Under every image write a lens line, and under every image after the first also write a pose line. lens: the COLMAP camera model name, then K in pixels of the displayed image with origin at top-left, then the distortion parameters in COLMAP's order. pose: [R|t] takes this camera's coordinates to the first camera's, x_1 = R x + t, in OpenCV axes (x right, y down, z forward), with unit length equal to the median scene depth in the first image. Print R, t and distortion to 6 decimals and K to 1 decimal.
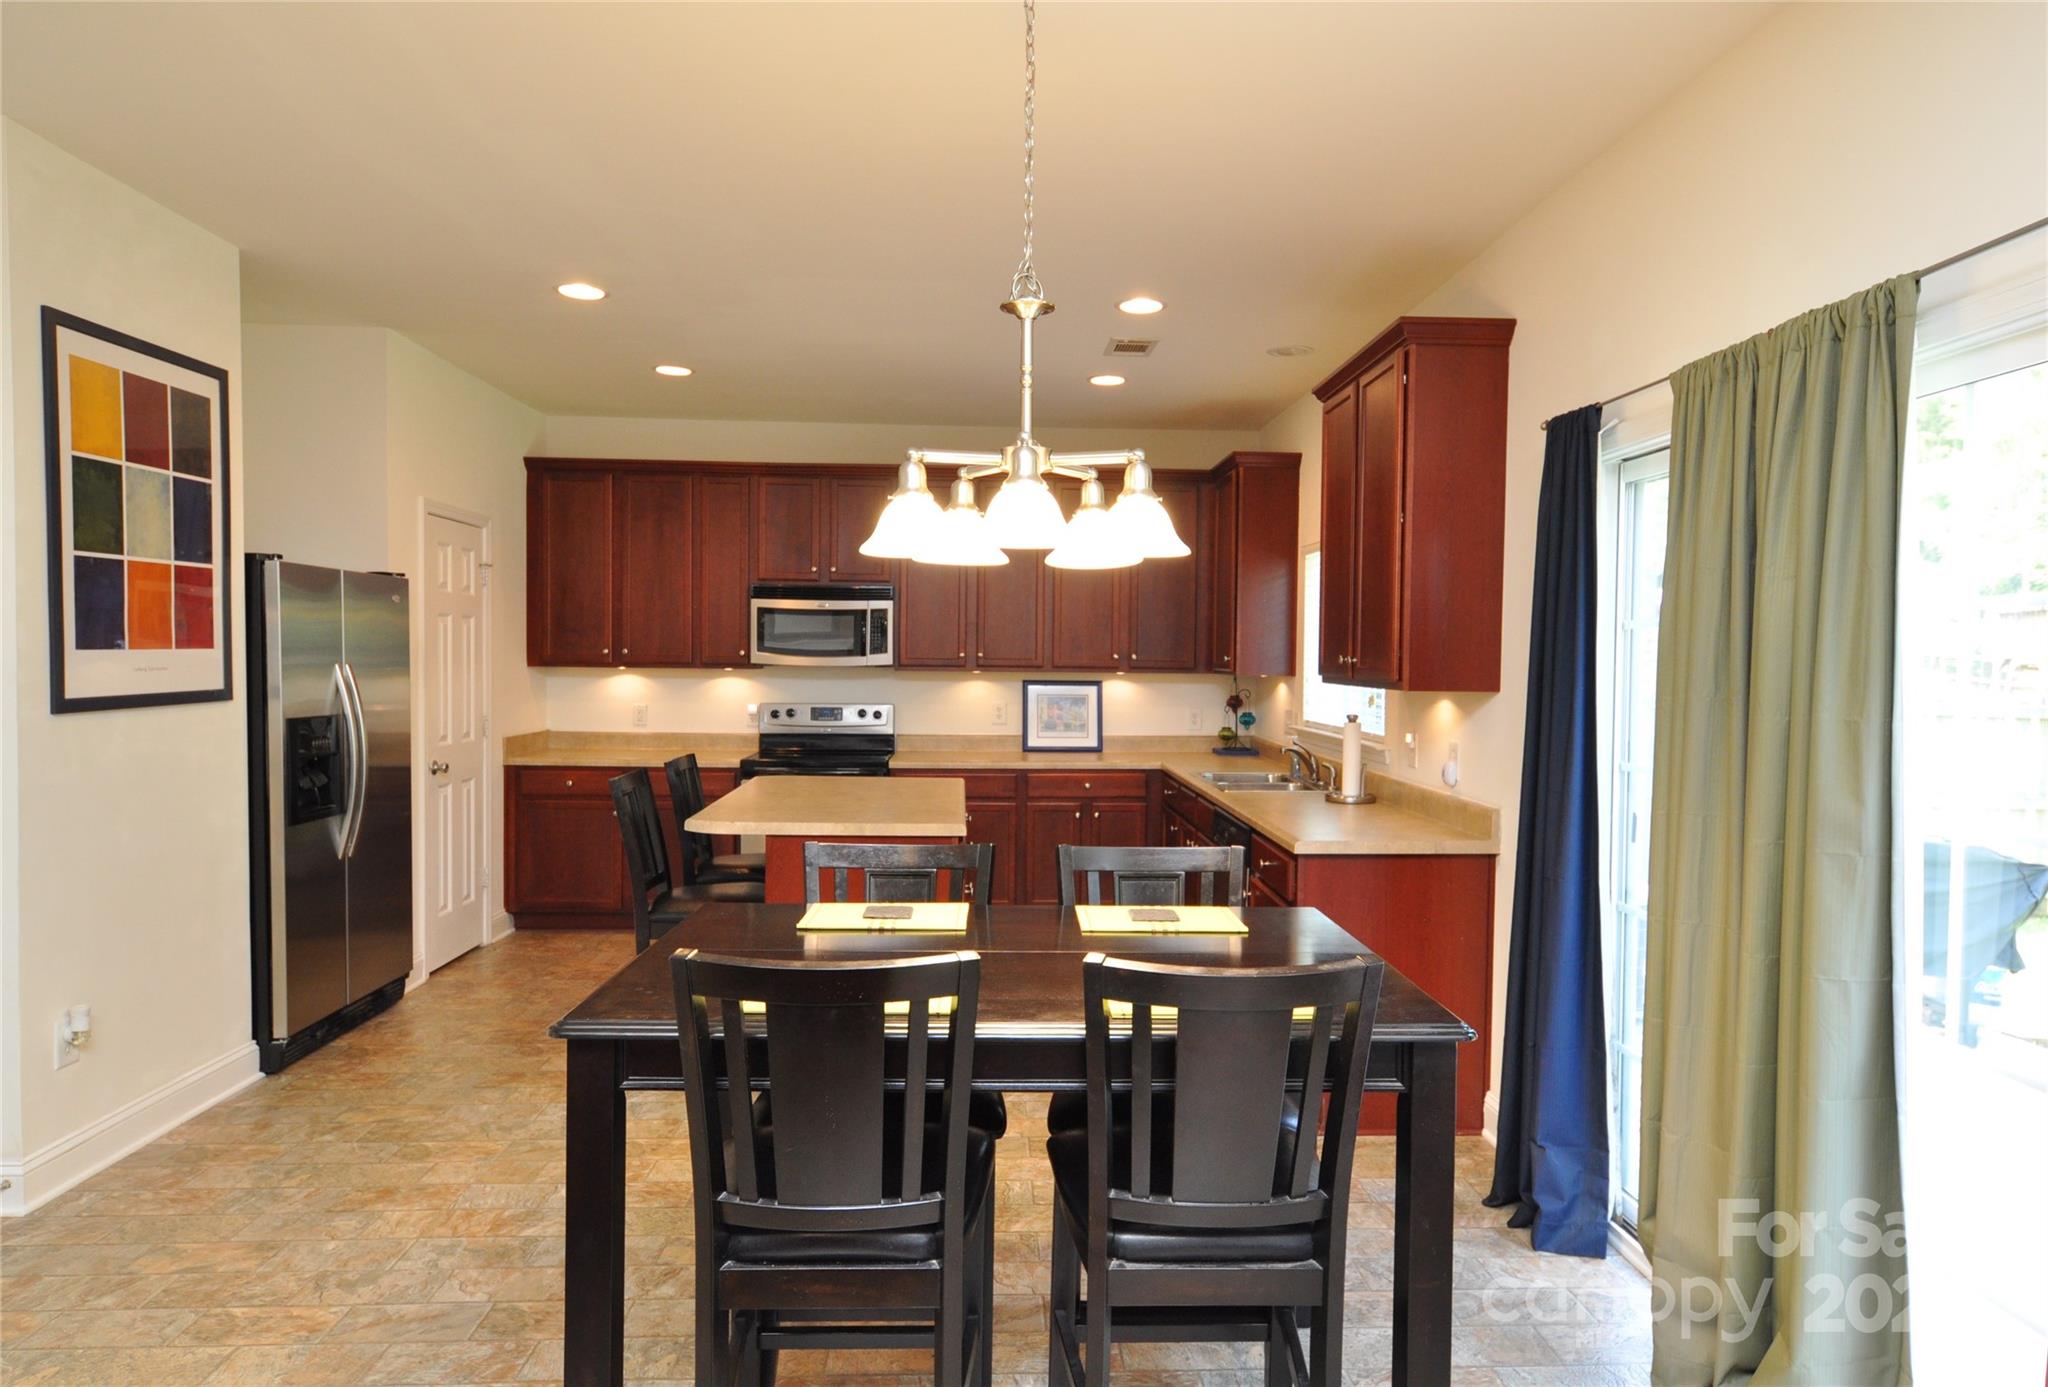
lens RADIAL K [[1222.0, 0, 1050.5], [0, 1222.0, 700.6], [0, 0, 1]] dist [0.003922, 0.002574]
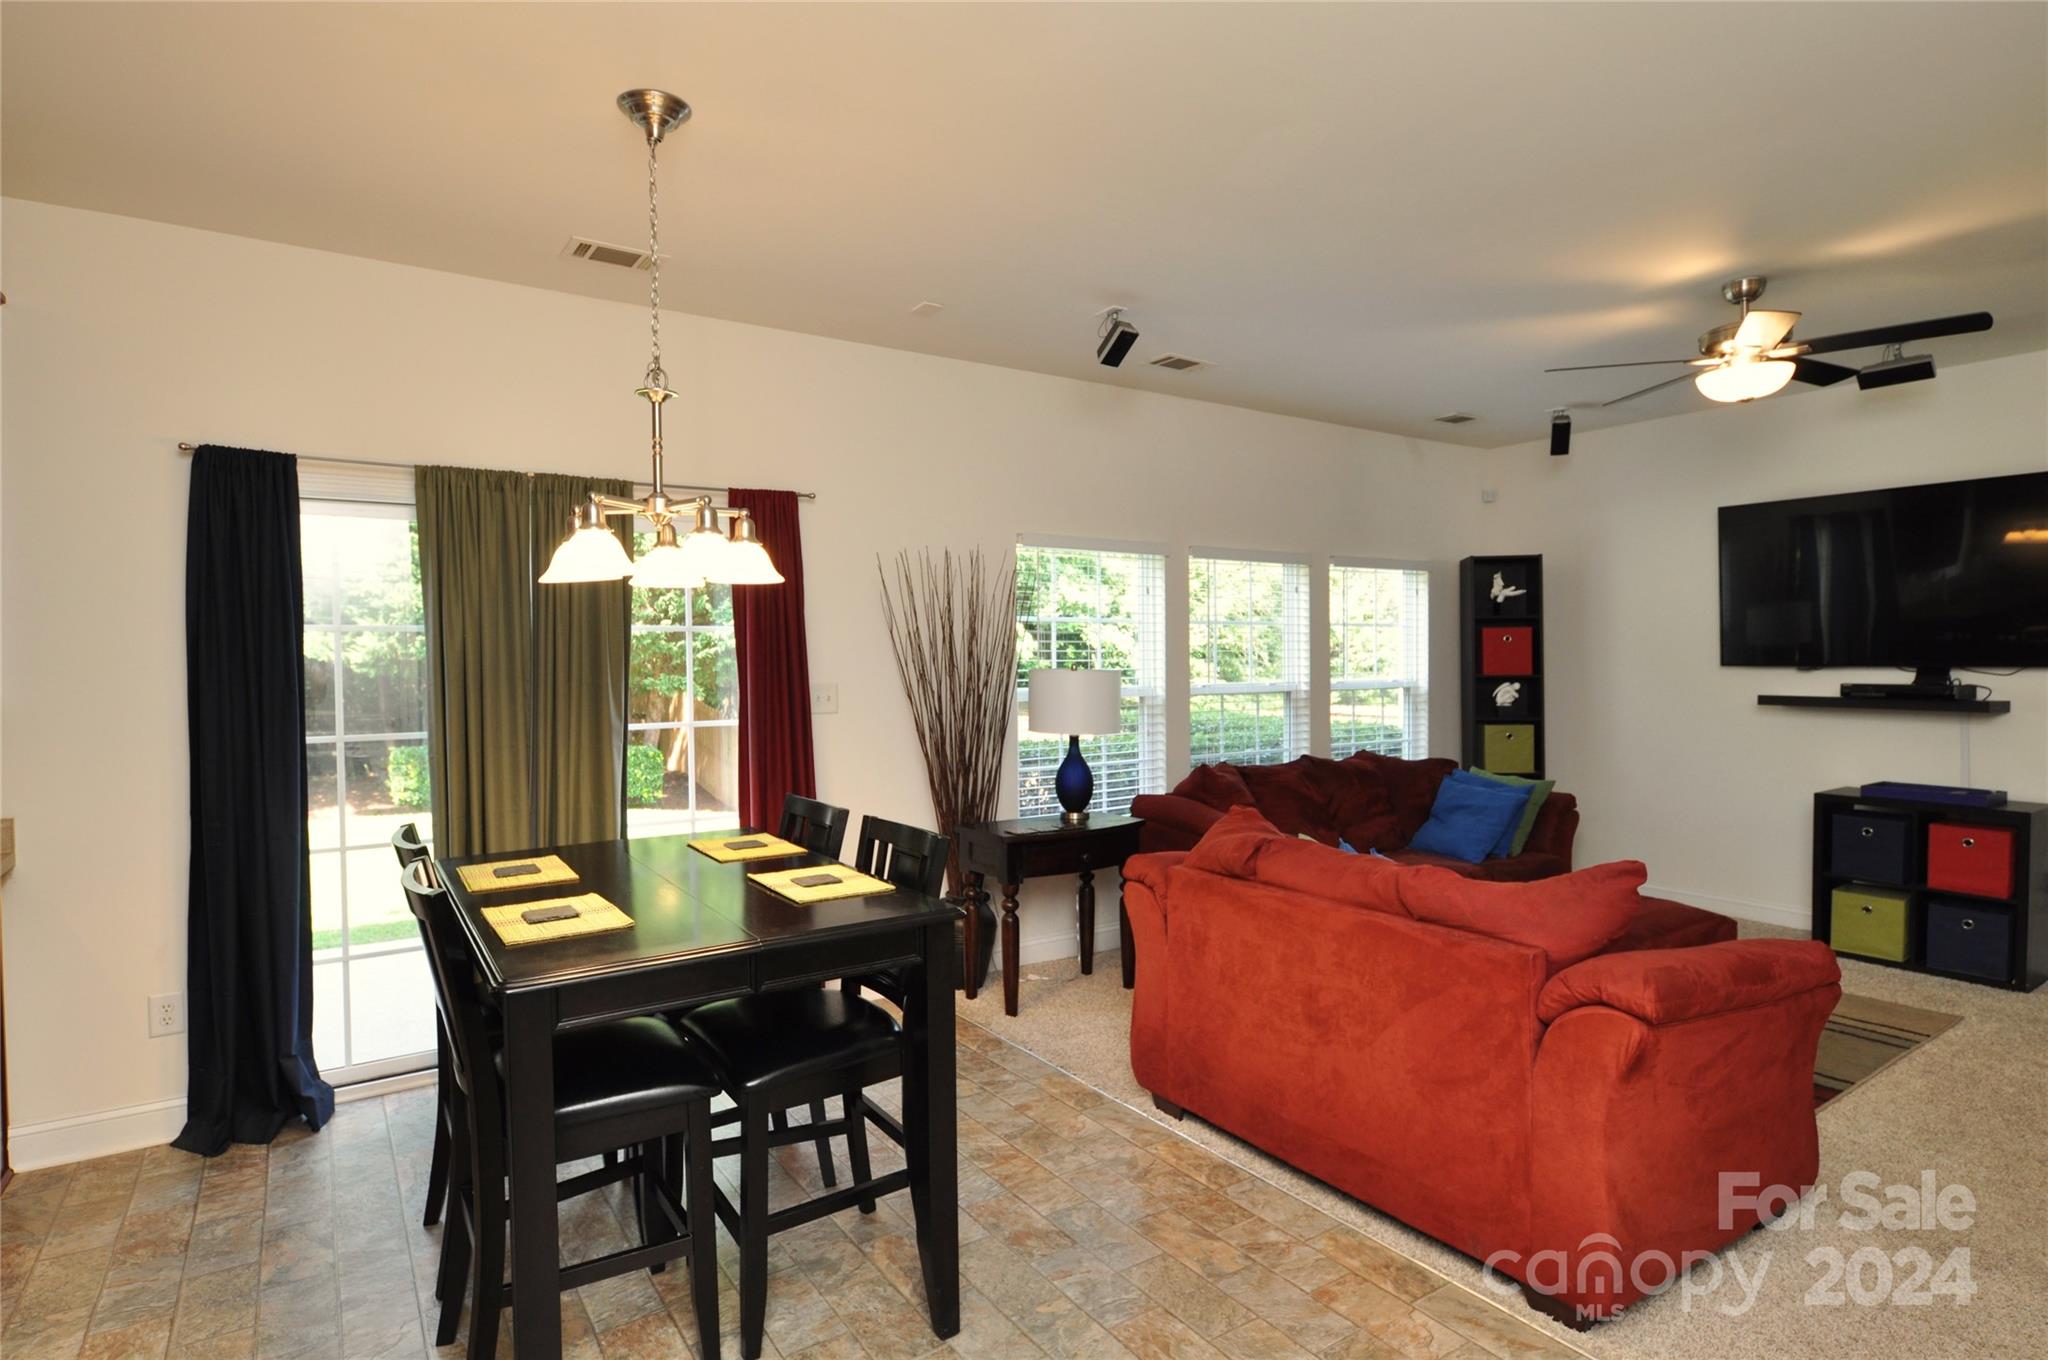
lens RADIAL K [[1073.0, 0, 1025.3], [0, 1073.0, 682.6], [0, 0, 1]] dist [0.015096, -0.008122]
pose [[-0.512985, -0.030284, 0.857863, -0.433350], [0.032019, 0.998007, 0.054378, -0.020190], [-0.857800, 0.055363, -0.510993, 0.442347]]
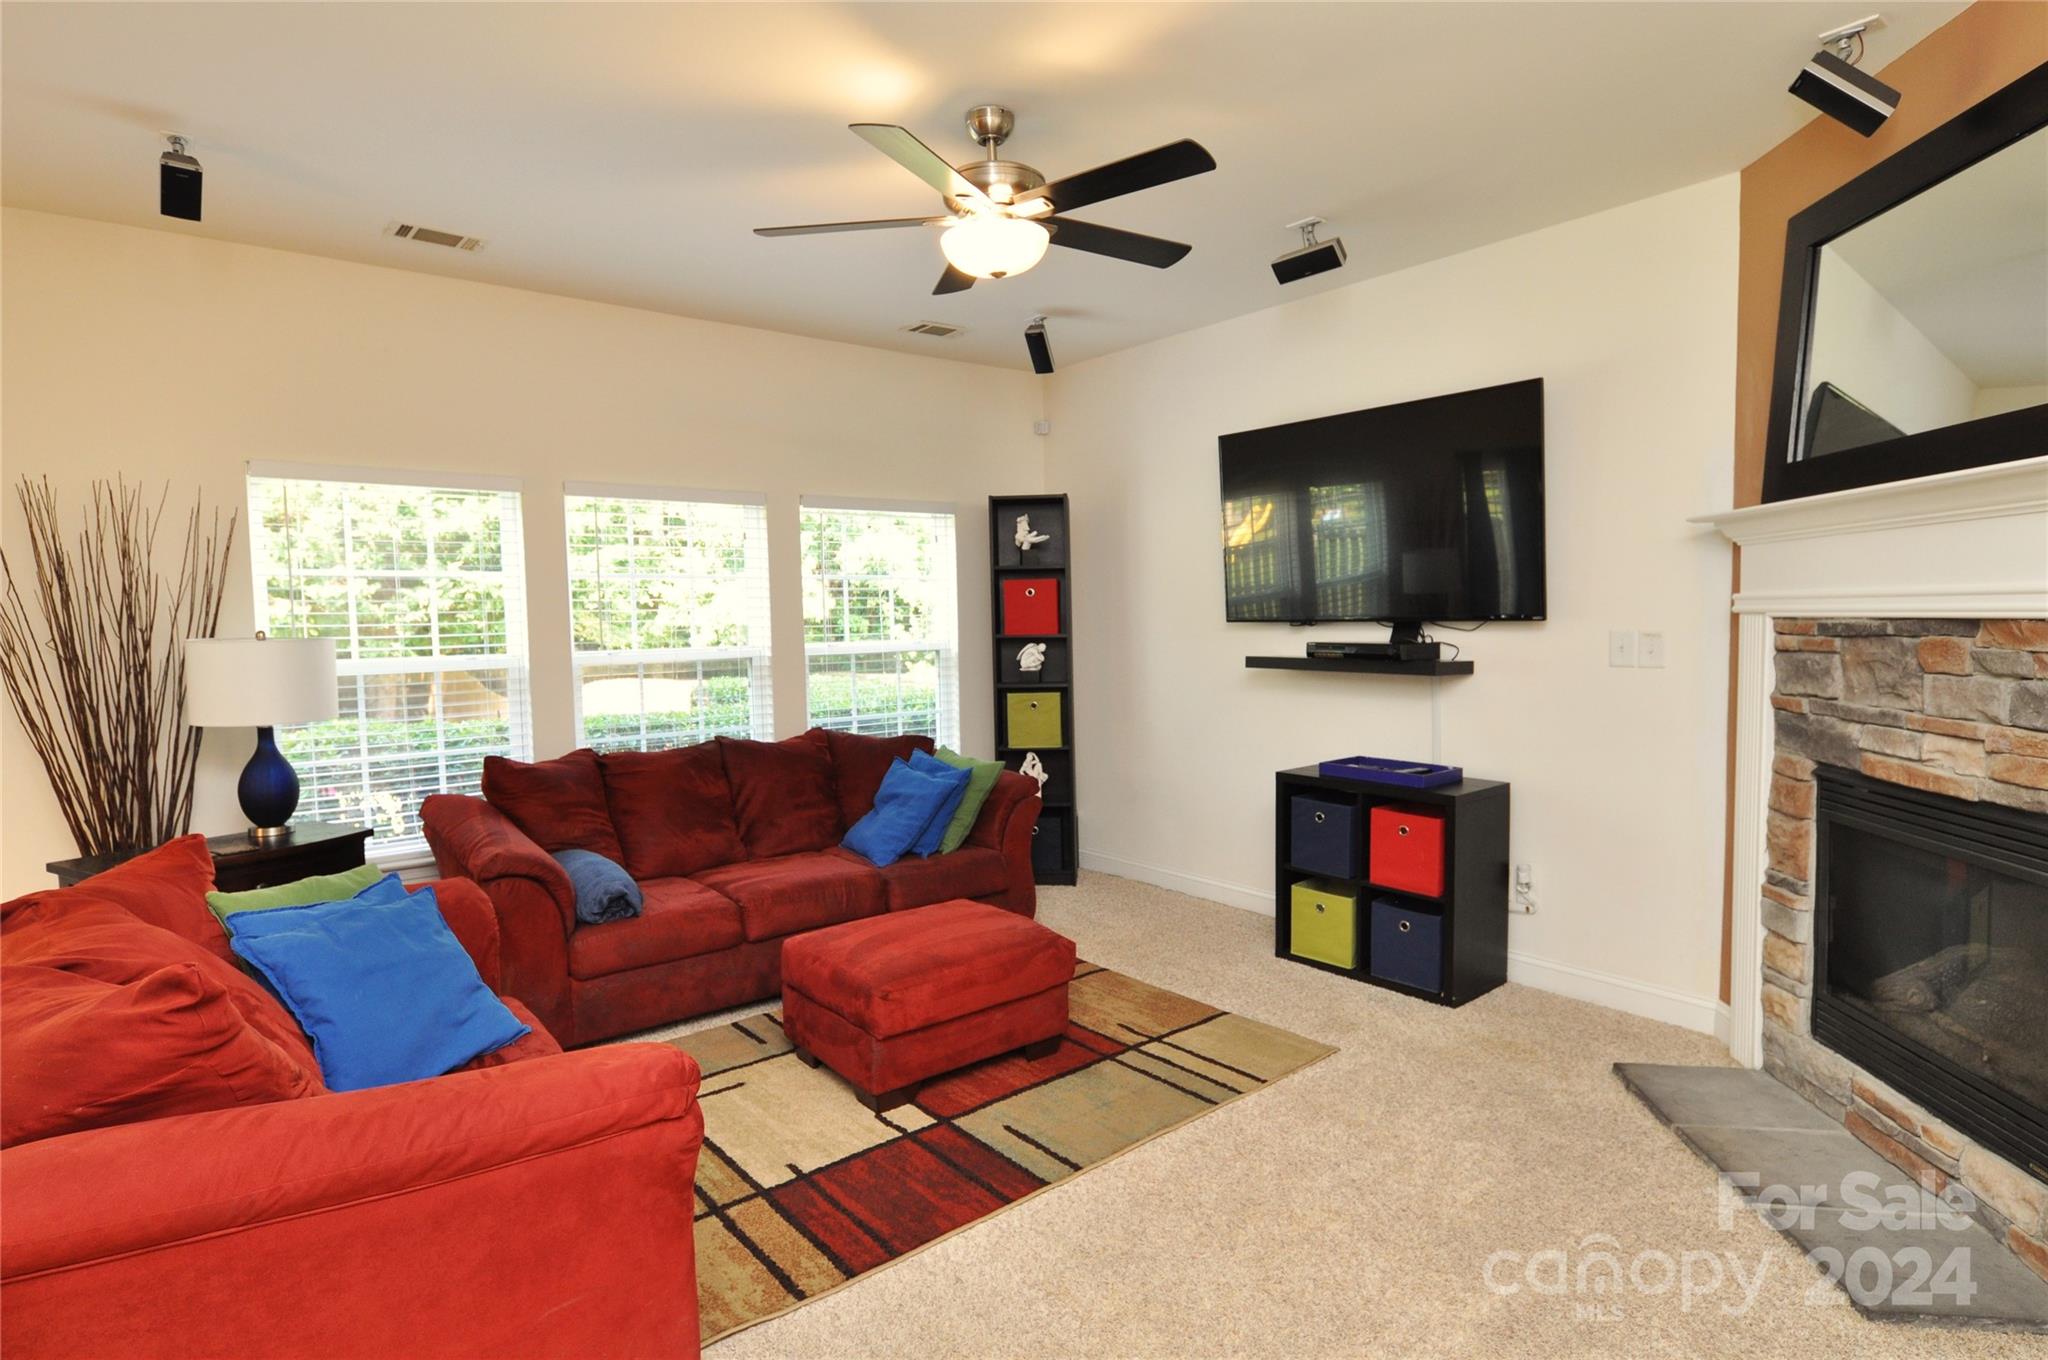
lens RADIAL K [[1083.1, 0, 1024.0], [0, 1083.1, 680.0], [0, 0, 1]] dist [0.004635, 0.000437]
pose [[-0.585839, -0.053150, 0.808683, -0.505599], [0.040275, 0.994705, 0.094553, -0.004264], [-0.809426, 0.087962, -0.580596, 0.048770]]
